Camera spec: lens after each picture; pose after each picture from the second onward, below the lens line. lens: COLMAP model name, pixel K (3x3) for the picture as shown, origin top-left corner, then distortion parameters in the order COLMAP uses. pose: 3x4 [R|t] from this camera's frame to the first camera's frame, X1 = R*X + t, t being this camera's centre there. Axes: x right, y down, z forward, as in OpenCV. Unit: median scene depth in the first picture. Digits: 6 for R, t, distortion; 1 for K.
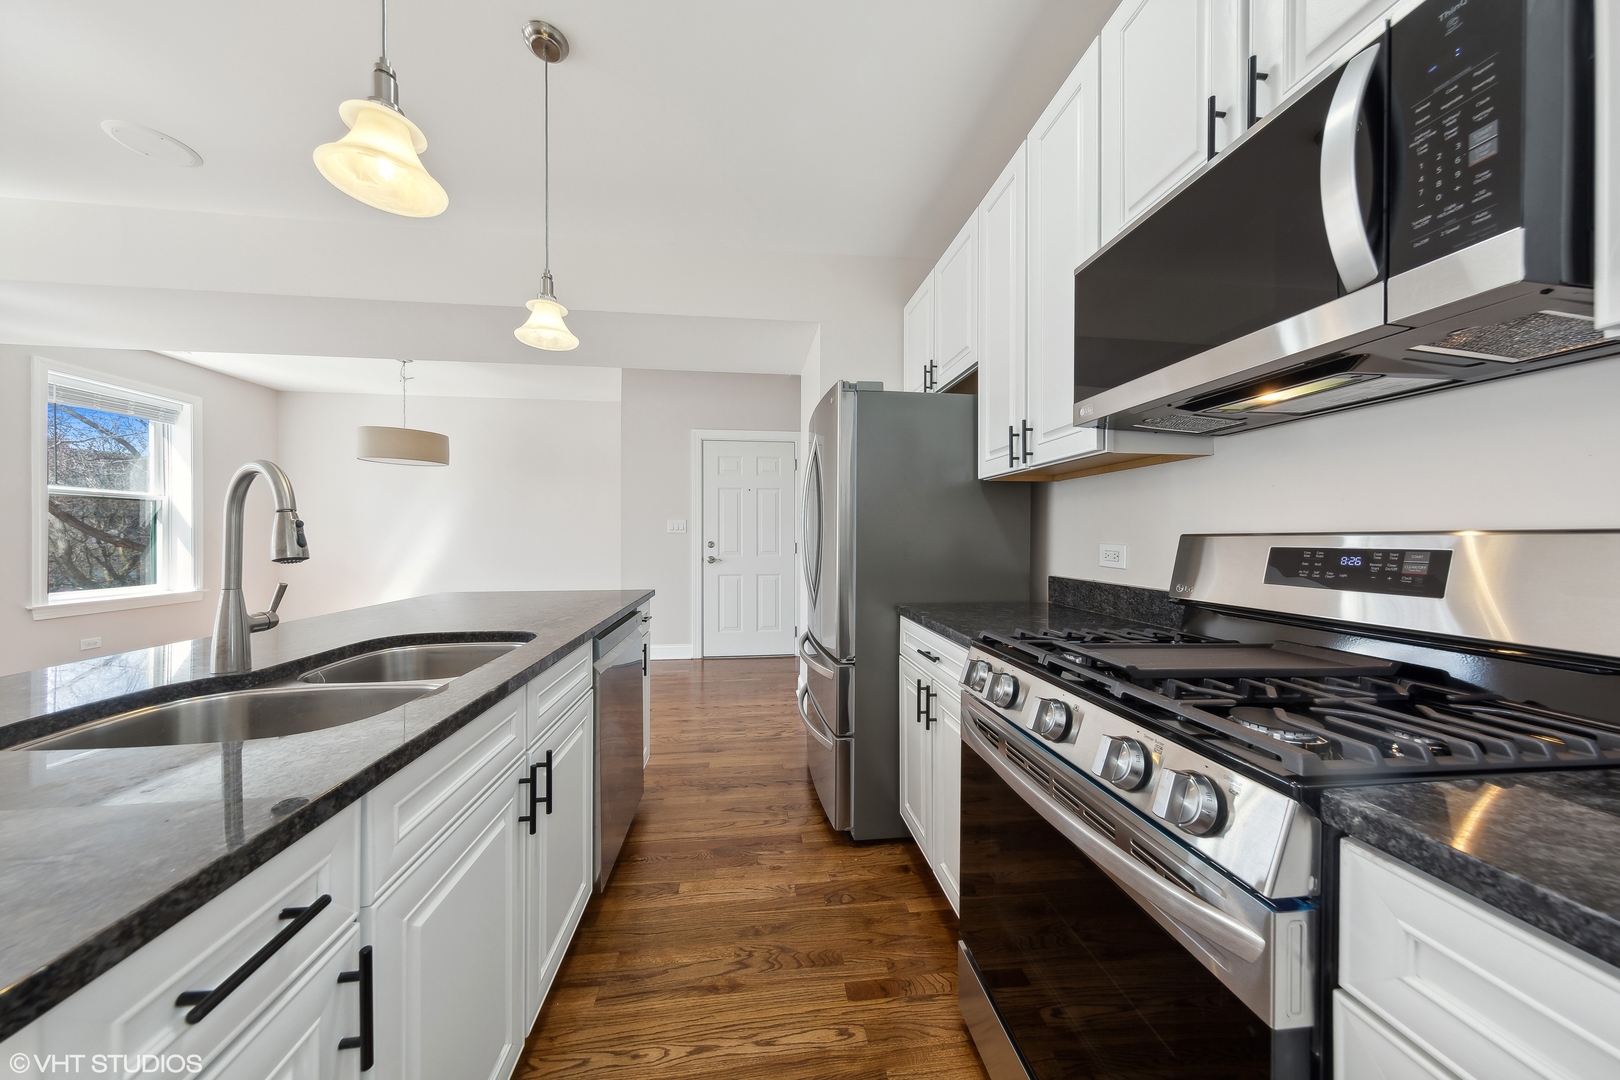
lens RADIAL K [[514.5, 0, 810.0], [0, 514.5, 540.0], [0, 0, 1]] dist [-0.000652, -0.000079]
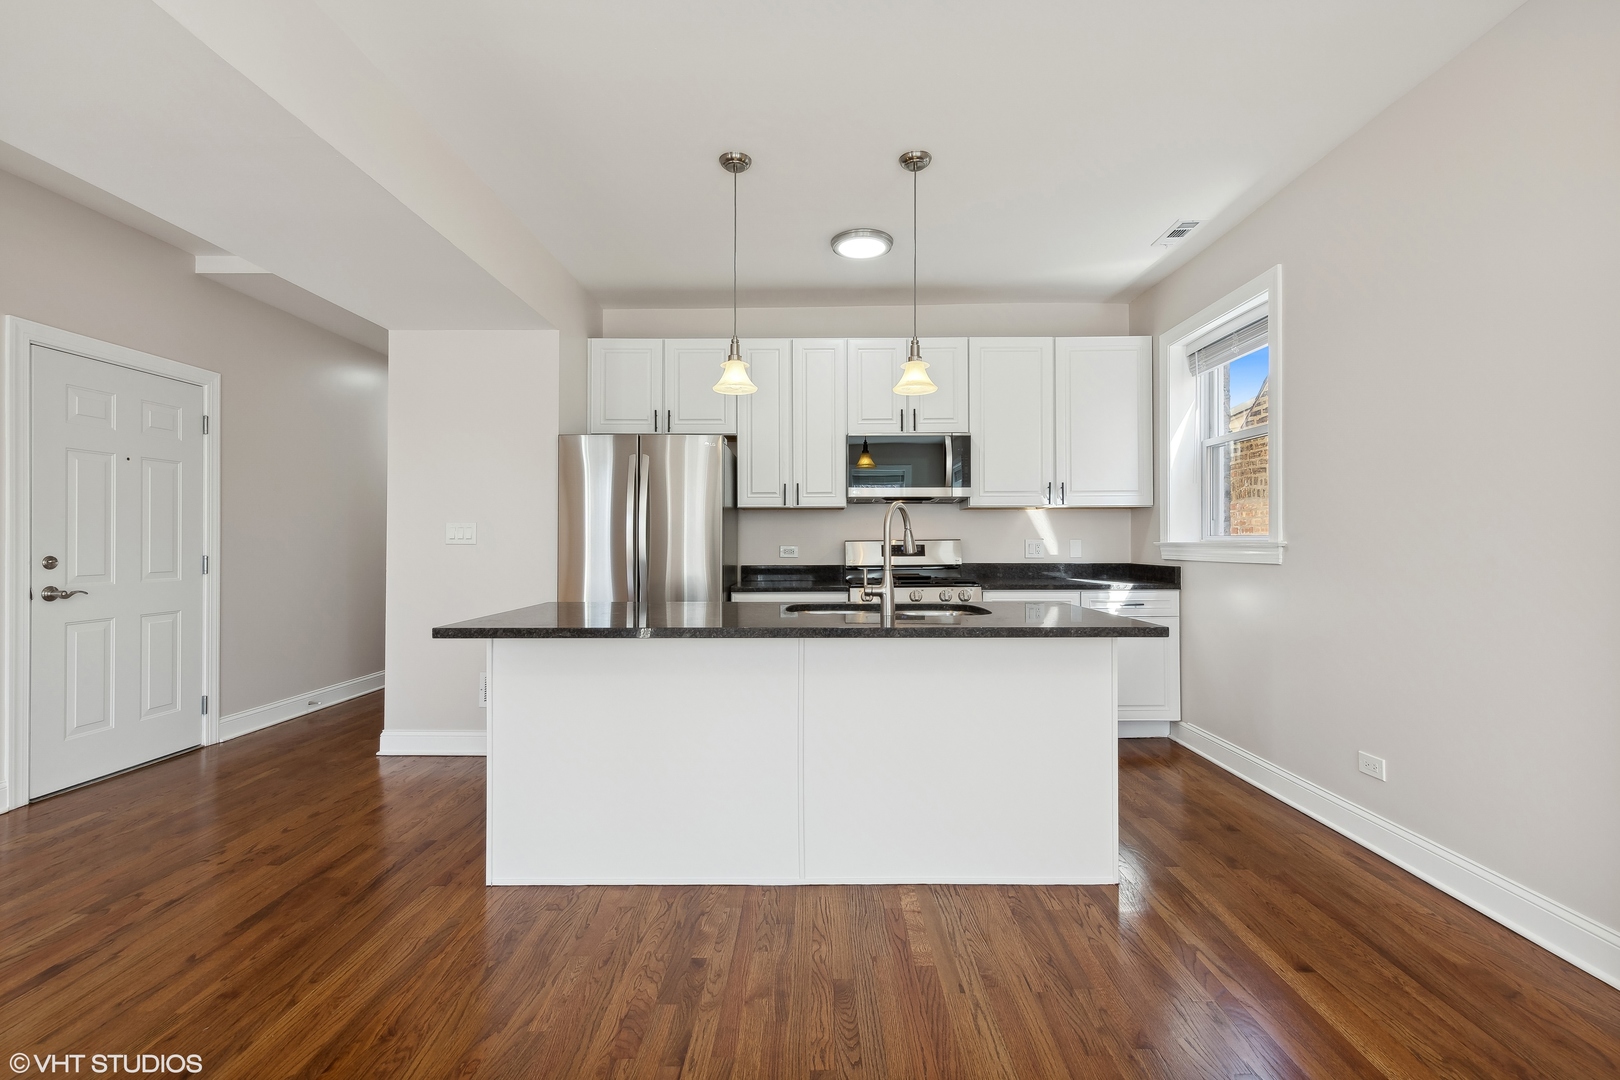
lens RADIAL K [[653.7, 0, 810.0], [0, 653.7, 540.0], [0, 0, 1]] dist [-0.000427, -0.000067]
pose [[0.132393, 0.002718, 0.991194, -0.711584], [0.012242, 0.999915, -0.004377, -0.001009], [-0.991122, 0.012714, 0.132348, 0.204069]]
